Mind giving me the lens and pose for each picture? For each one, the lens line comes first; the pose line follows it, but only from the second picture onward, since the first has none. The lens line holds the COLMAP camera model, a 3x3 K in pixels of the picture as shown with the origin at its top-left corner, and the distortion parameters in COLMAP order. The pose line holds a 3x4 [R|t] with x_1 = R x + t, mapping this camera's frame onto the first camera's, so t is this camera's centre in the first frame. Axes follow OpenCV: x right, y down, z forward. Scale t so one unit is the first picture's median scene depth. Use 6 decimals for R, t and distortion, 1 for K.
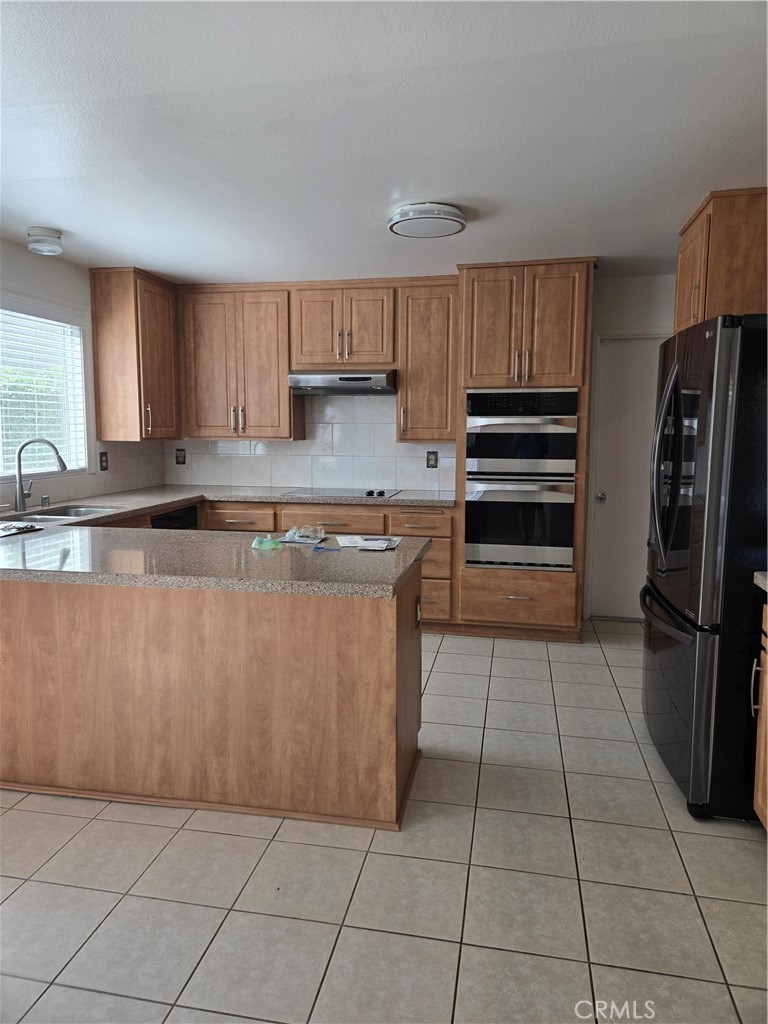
lens RADIAL K [[682.2, 0, 386.4], [0, 682.2, 510.8], [0, 0, 1]] dist [0.040455, -0.028555]
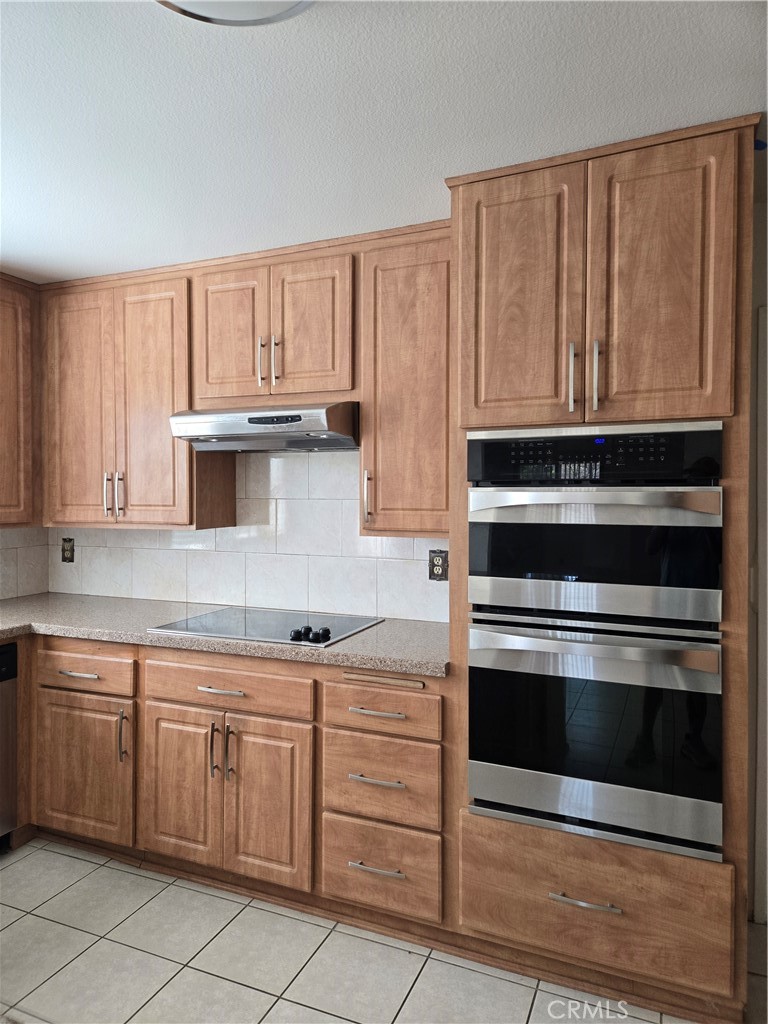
lens RADIAL K [[682.2, 0, 378.3], [0, 682.2, 509.4], [0, 0, 1]] dist [0.040455, -0.028555]
pose [[0.978862, 0.000721, -0.204522, 0.146206], [-0.020440, 0.995332, -0.094316, -0.074352], [0.203500, 0.096503, 0.974307, 0.504959]]
